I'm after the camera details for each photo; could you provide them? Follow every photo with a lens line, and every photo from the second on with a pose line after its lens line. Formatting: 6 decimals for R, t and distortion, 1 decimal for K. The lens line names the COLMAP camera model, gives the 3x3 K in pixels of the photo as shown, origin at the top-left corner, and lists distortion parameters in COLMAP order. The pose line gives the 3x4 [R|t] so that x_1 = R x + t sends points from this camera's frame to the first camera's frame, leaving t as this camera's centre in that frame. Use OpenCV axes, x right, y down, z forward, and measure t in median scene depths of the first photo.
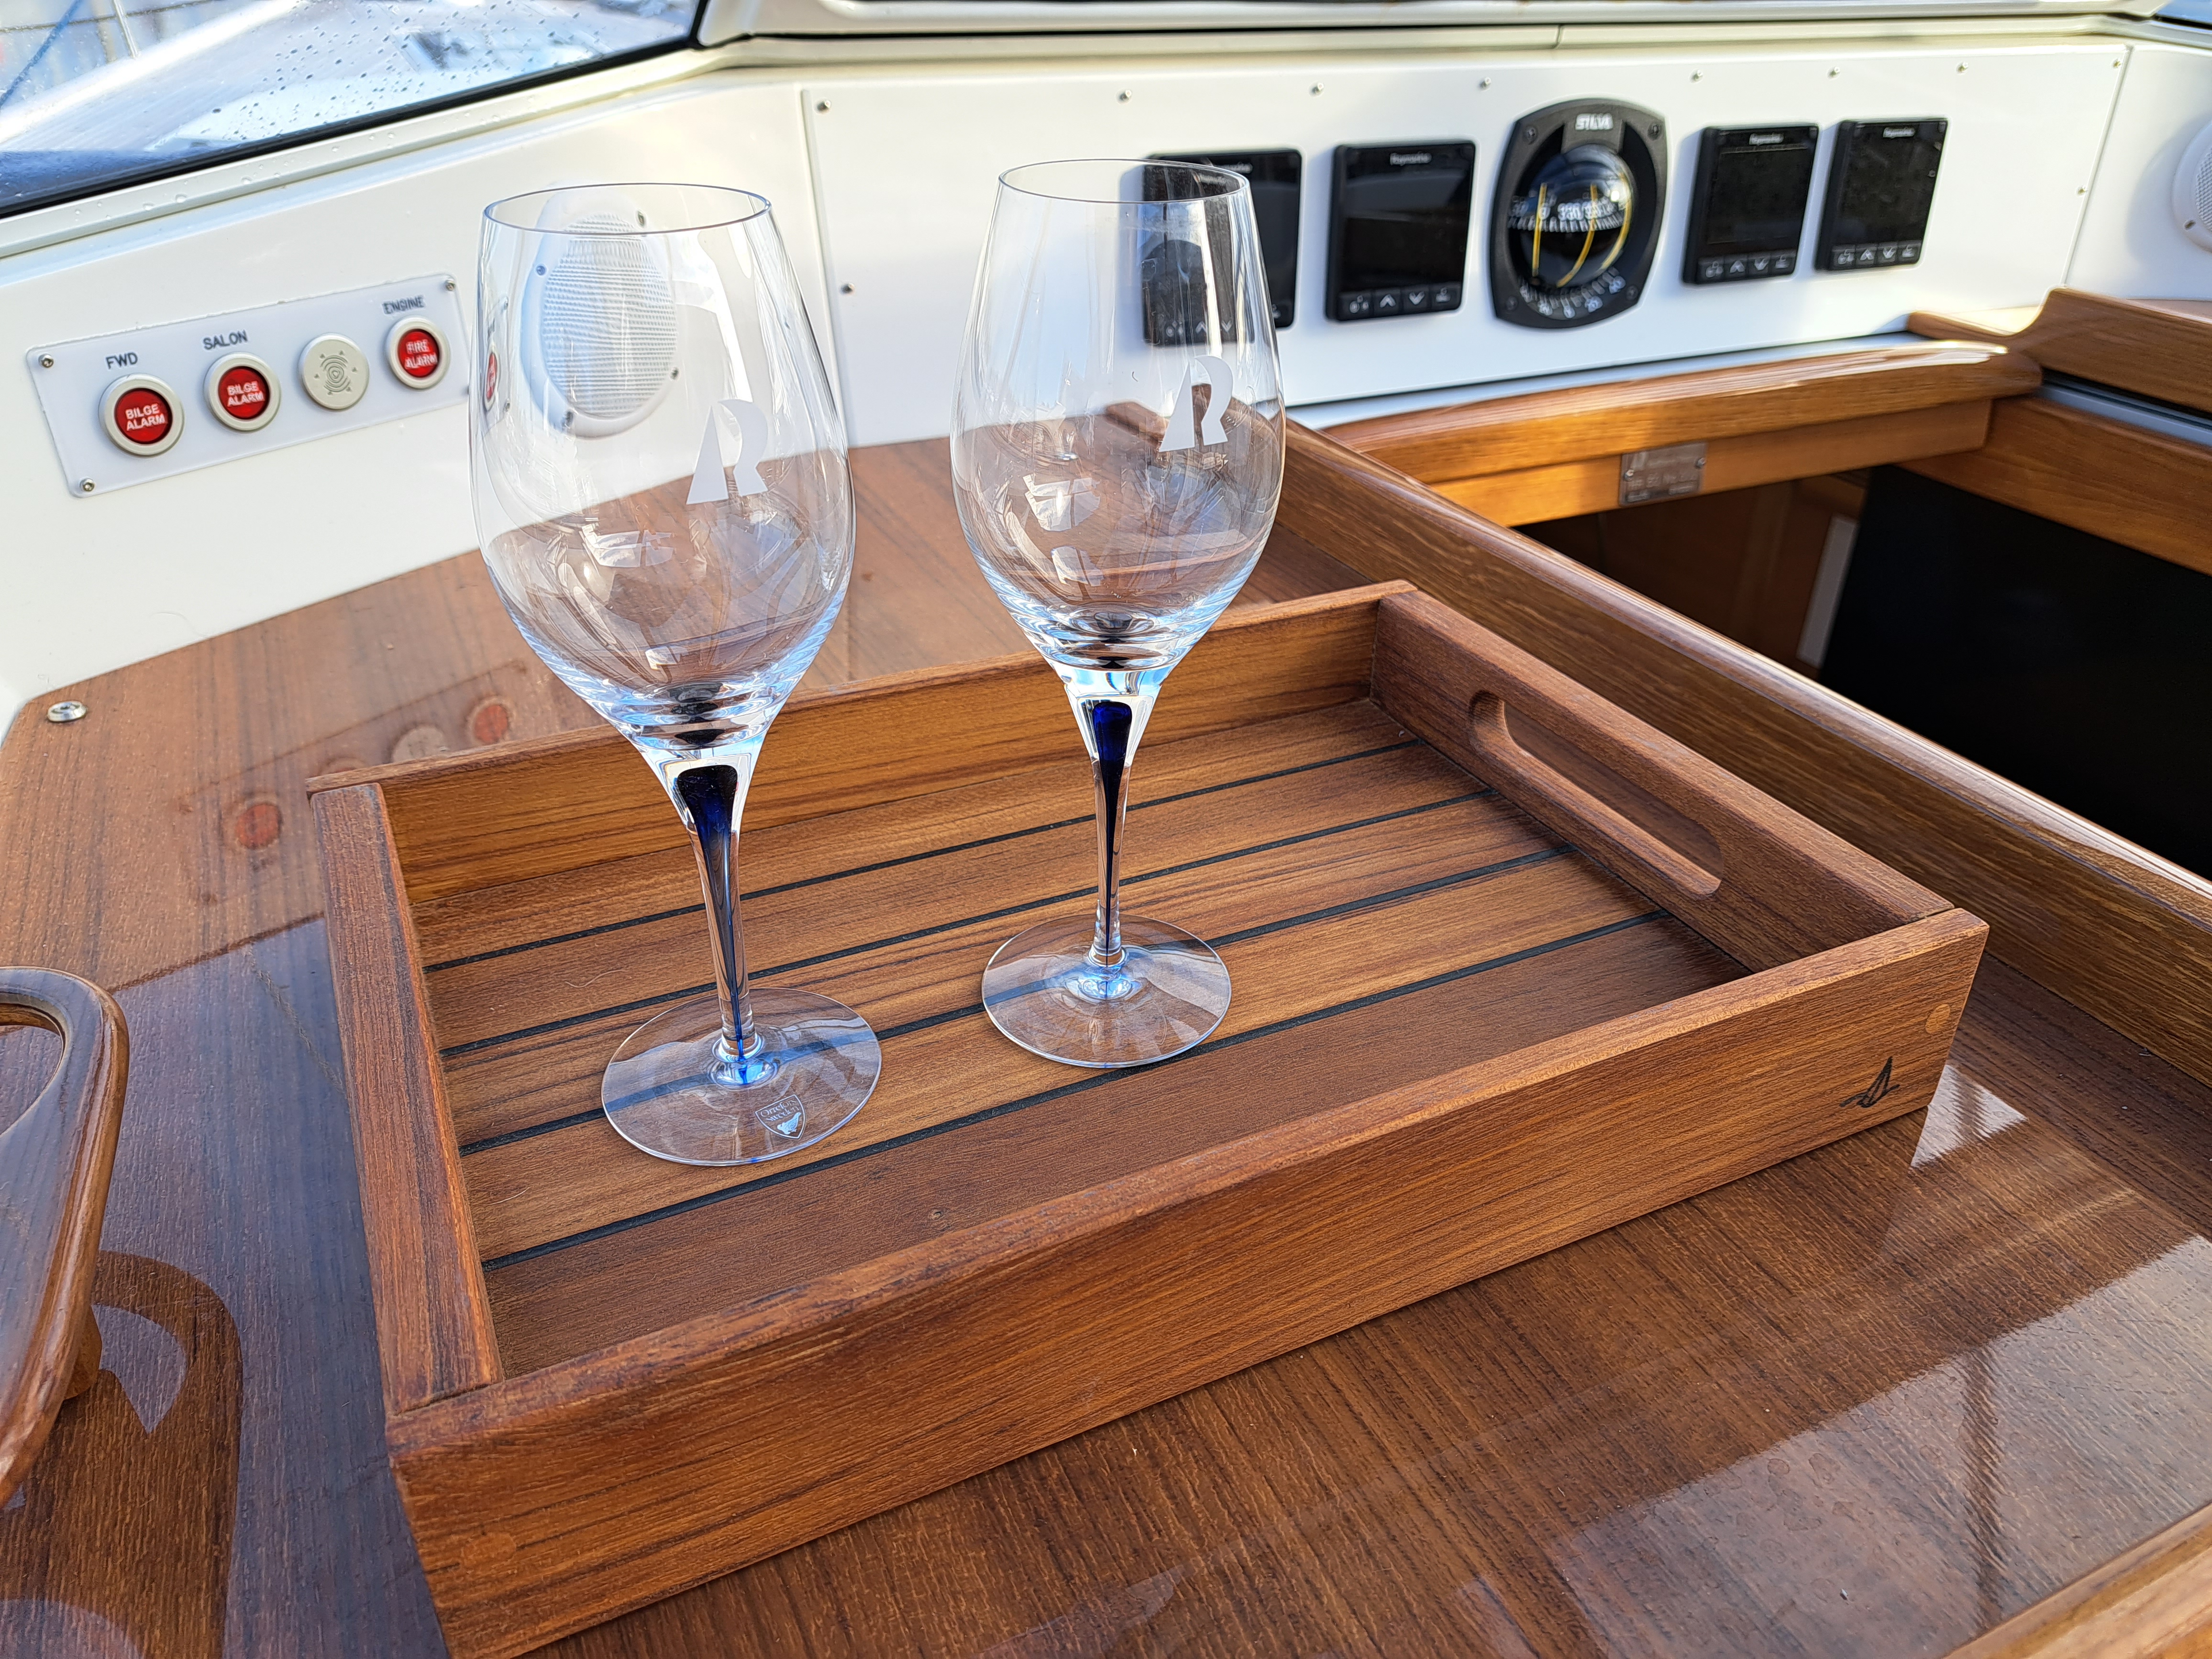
lens RADIAL K [[1553.7, 0, 1113.9], [0, 1553.7, 830.2], [0, 0, 1]] dist [0.041976, -0.039196]
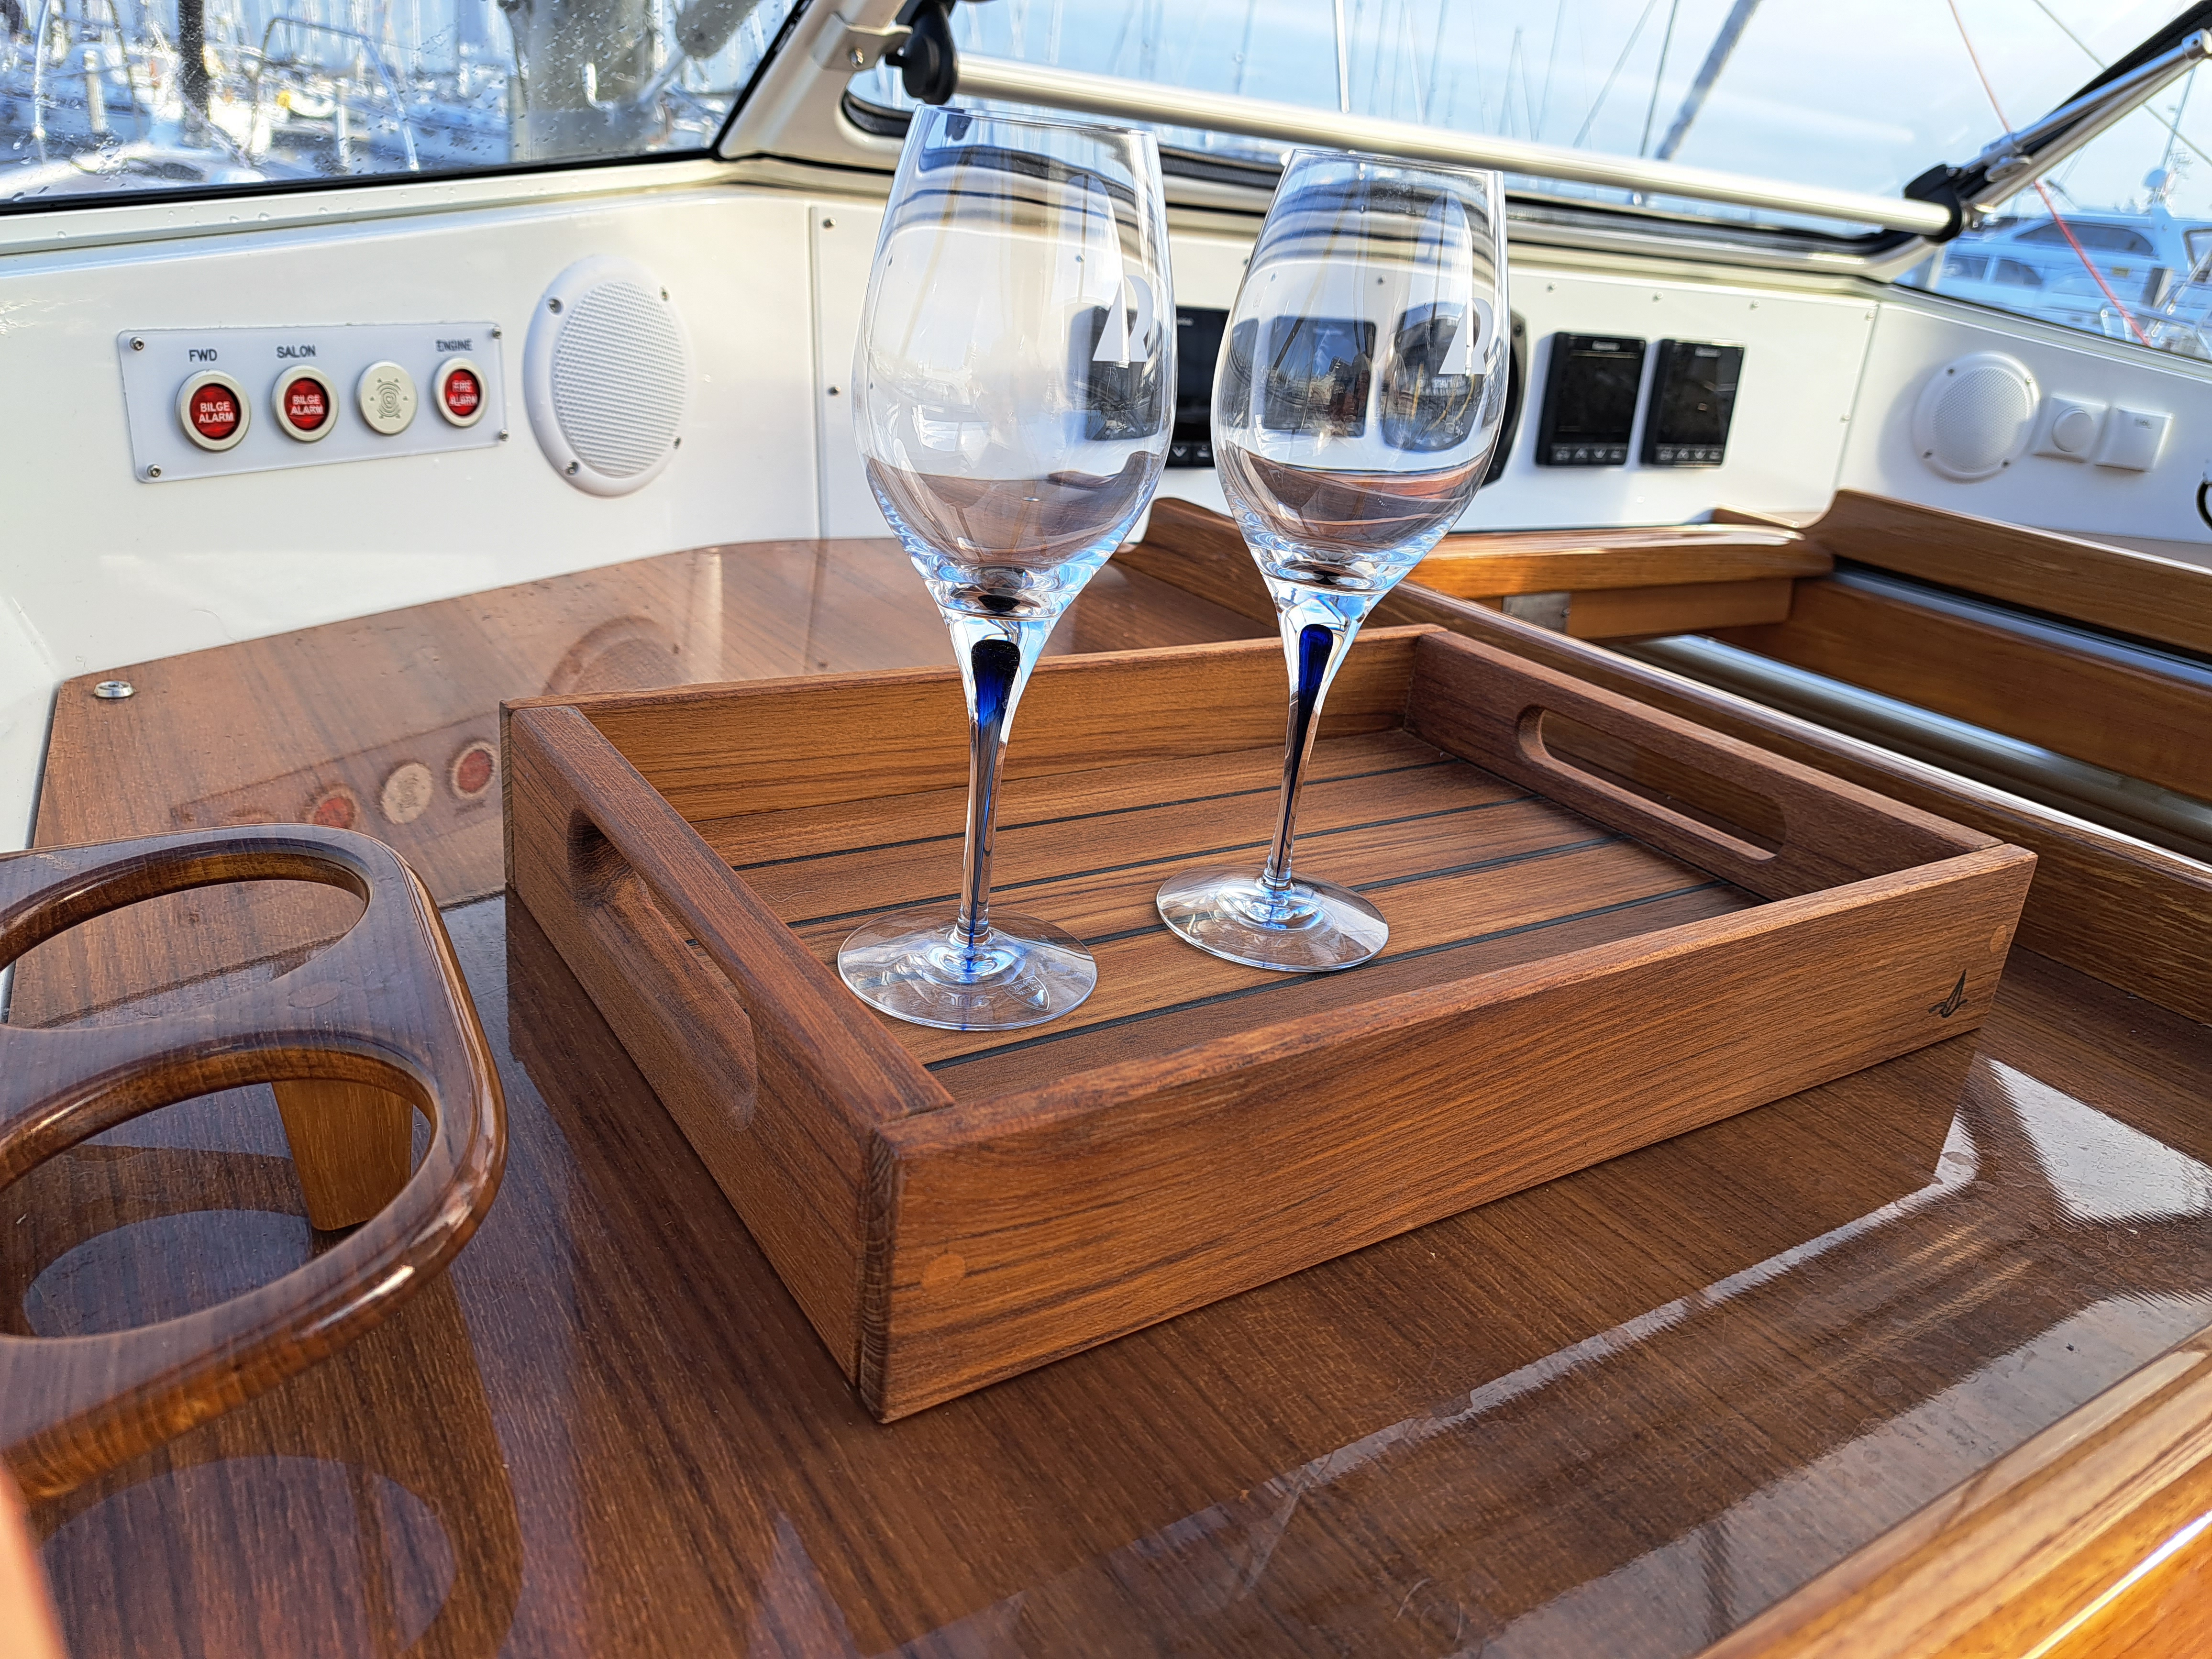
lens RADIAL K [[1553.7, 0, 1112.9], [0, 1553.7, 809.7], [0, 0, 1]] dist [0.041976, -0.039196]
pose [[0.987913, 0.031659, 0.151742, -0.242119], [-0.008525, 0.988536, -0.150744, 0.165991], [-0.154775, 0.147629, 0.976857, -0.037919]]
